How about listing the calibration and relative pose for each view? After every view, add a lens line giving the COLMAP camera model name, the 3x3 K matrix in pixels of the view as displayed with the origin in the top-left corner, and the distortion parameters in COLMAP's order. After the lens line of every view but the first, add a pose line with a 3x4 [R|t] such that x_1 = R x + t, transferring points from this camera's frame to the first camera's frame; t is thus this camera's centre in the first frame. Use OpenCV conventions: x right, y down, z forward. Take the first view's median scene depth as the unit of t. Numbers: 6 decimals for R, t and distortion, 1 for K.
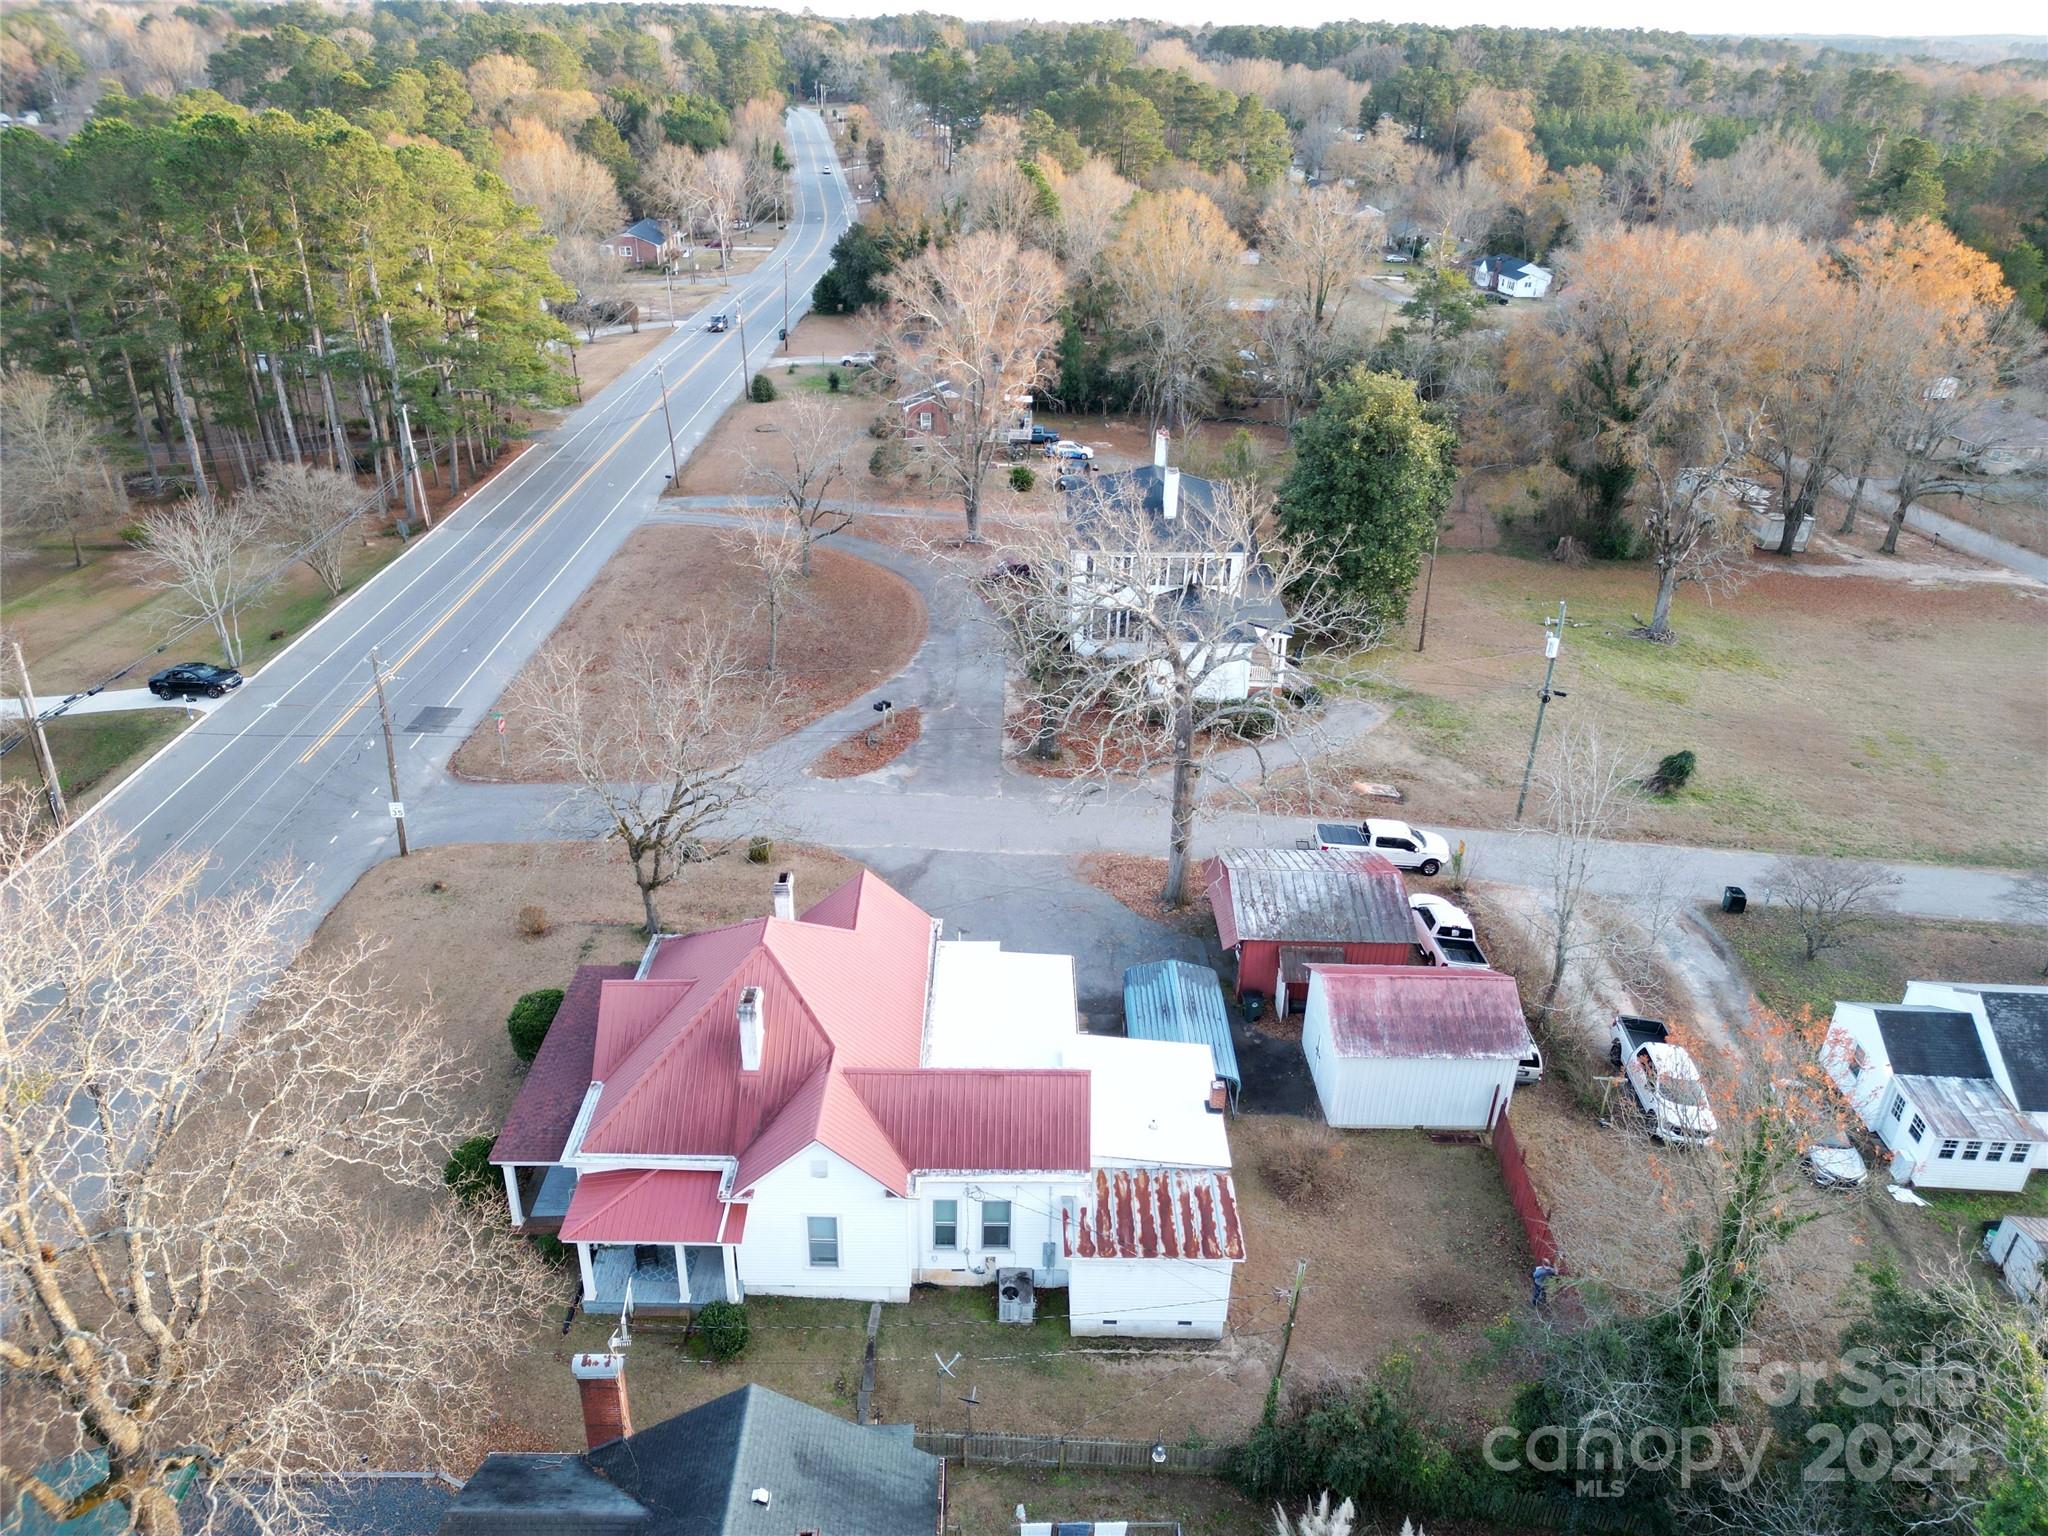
lens RADIAL K [[1414.0, 0, 1024.0], [0, 1414.0, 768.0], [0, 0, 1]] dist [0.075009, -0.071837]
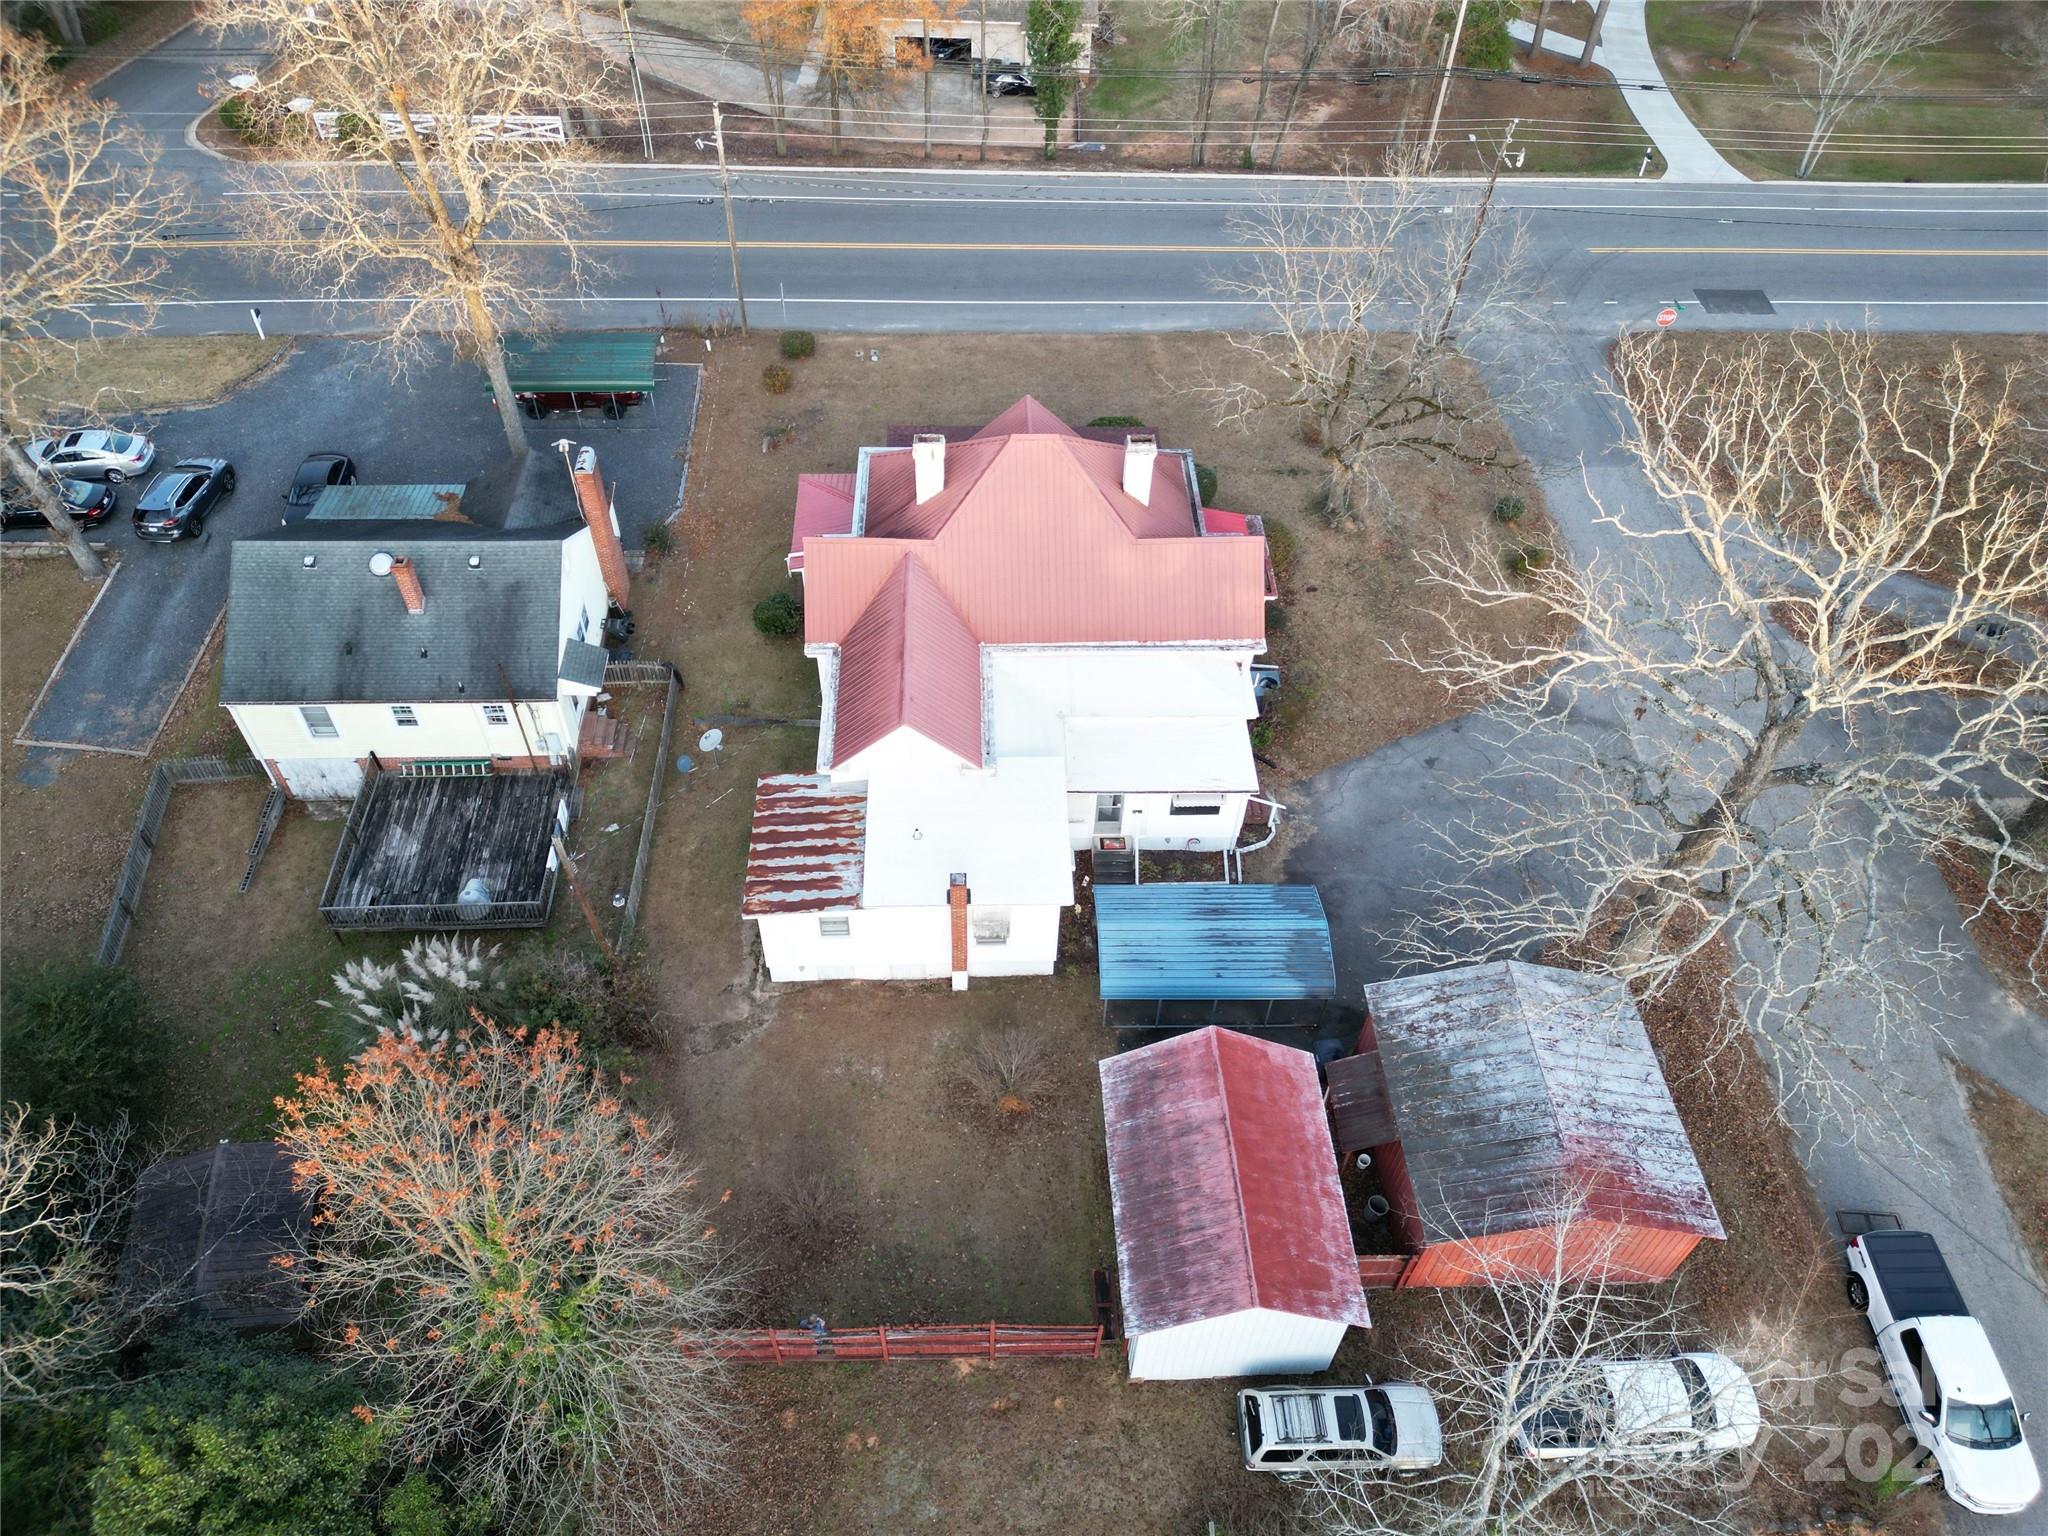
lens RADIAL K [[1414.0, 0, 1024.0], [0, 1414.0, 768.0], [0, 0, 1]] dist [0.075009, -0.071837]
pose [[0.022841, 0.721745, -0.691782, 0.705343], [-0.477328, 0.615871, 0.626786, -0.378958], [0.878428, 0.315891, 0.358576, 0.754694]]
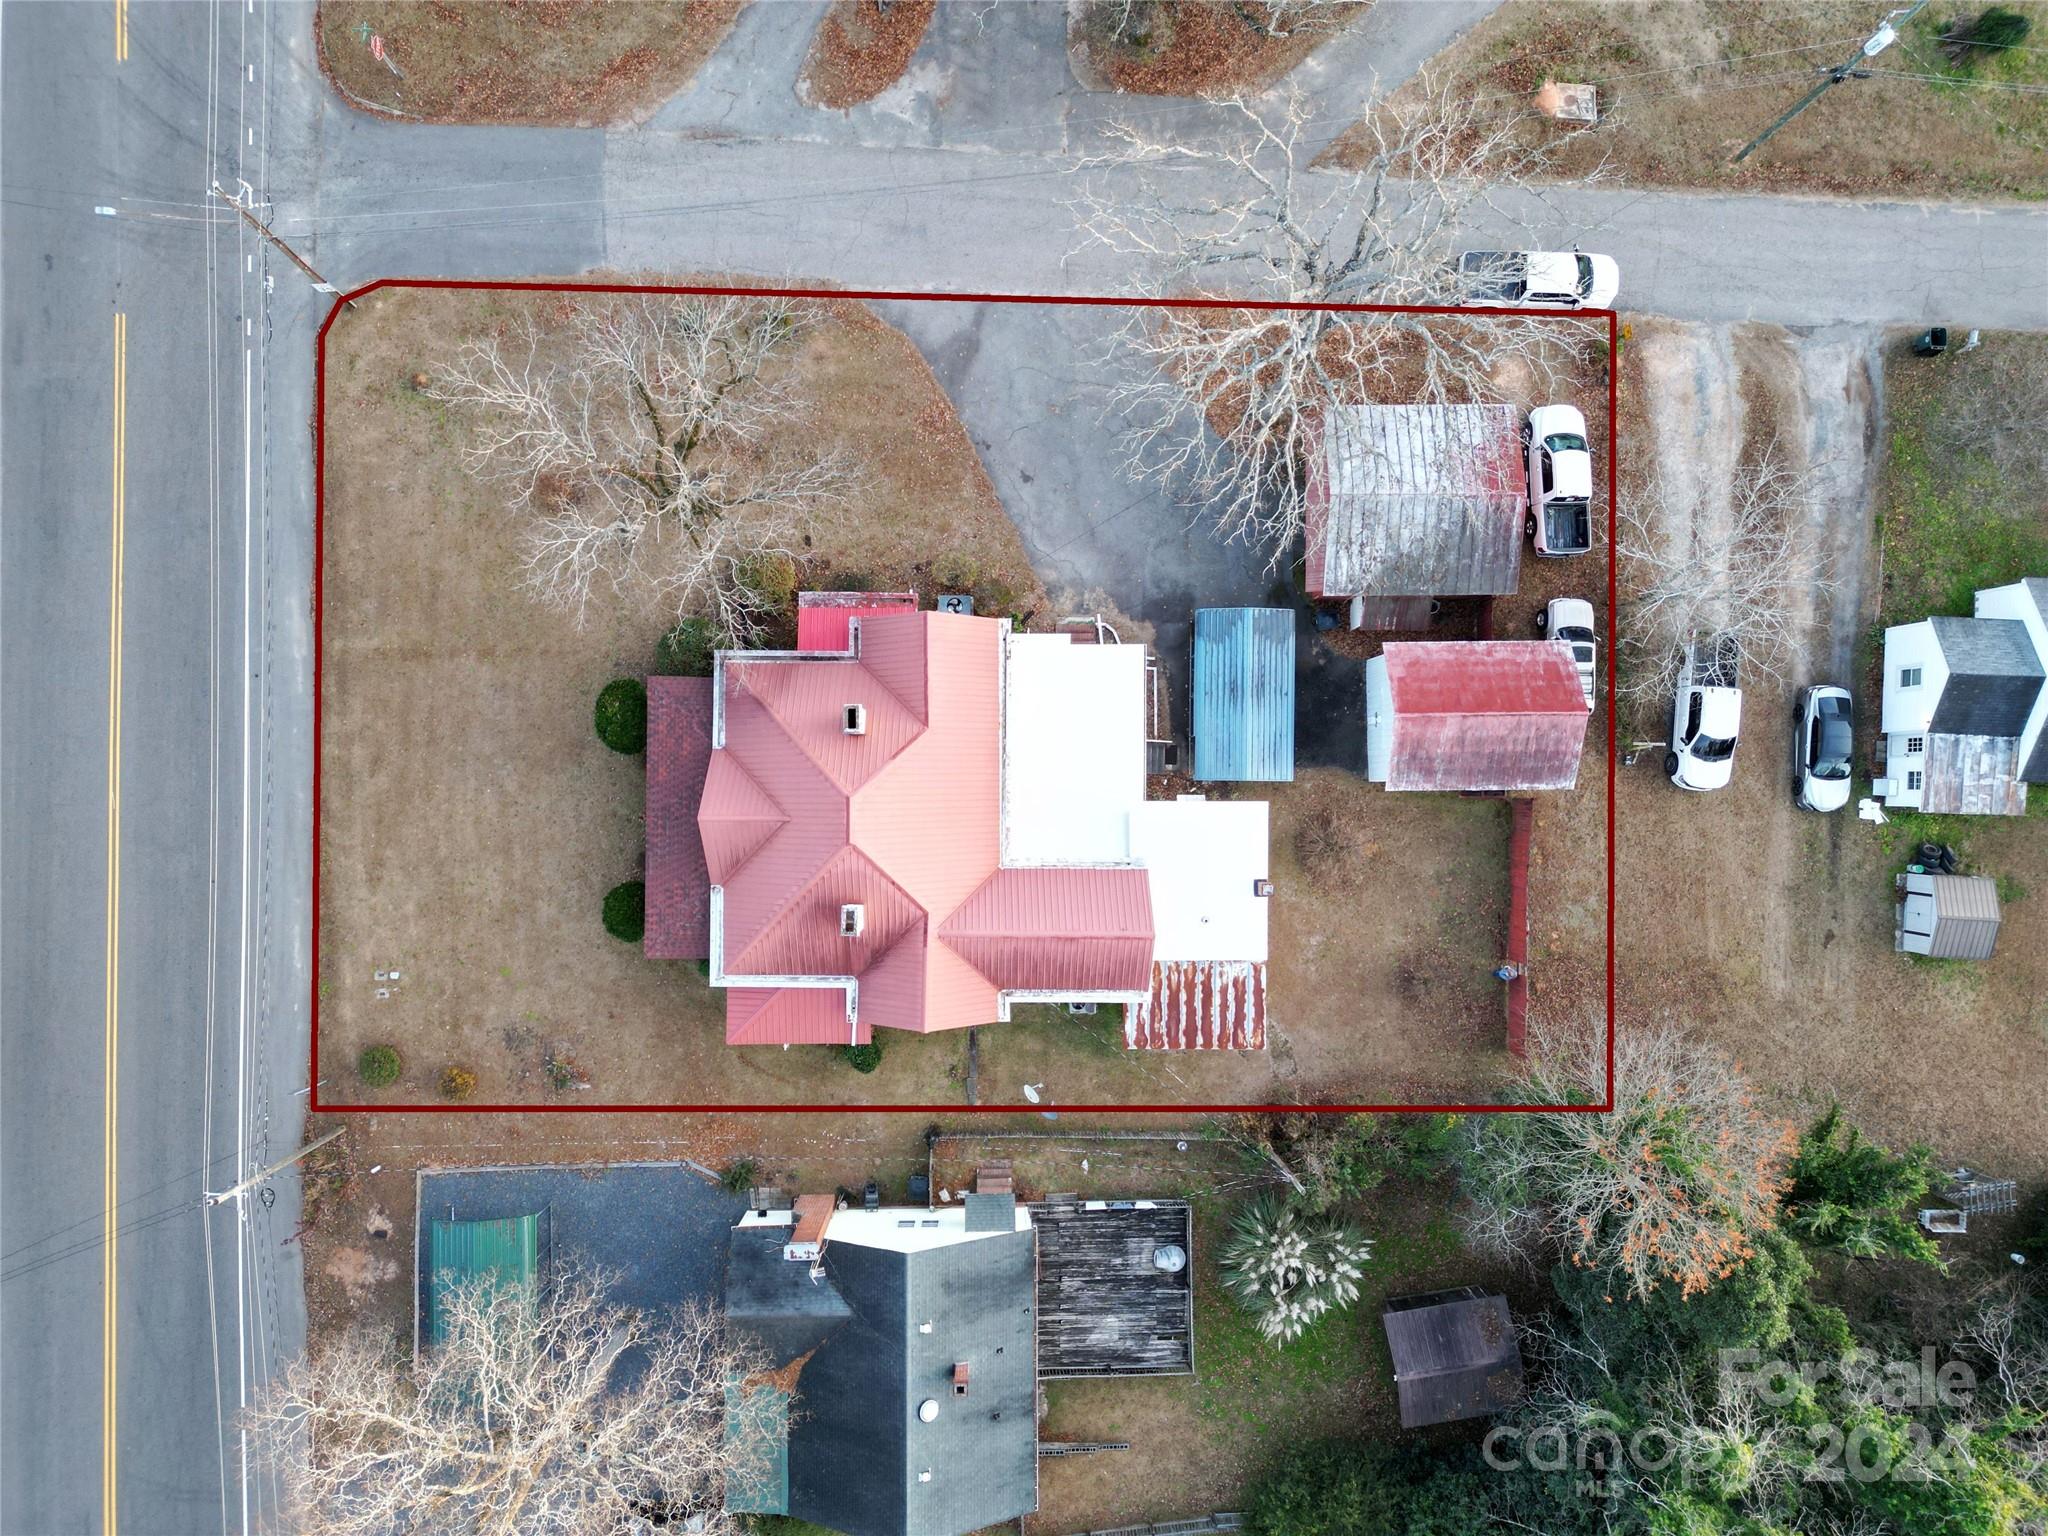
lens RADIAL K [[1414.0, 0, 1024.0], [0, 1414.0, 768.0], [0, 0, 1]] dist [0.075009, -0.071837]
pose [[0.999911, 0.011348, -0.007062, -0.051875], [0.000839, 0.474012, 0.880518, -0.852468], [0.013340, -0.880445, 0.473960, 0.583620]]
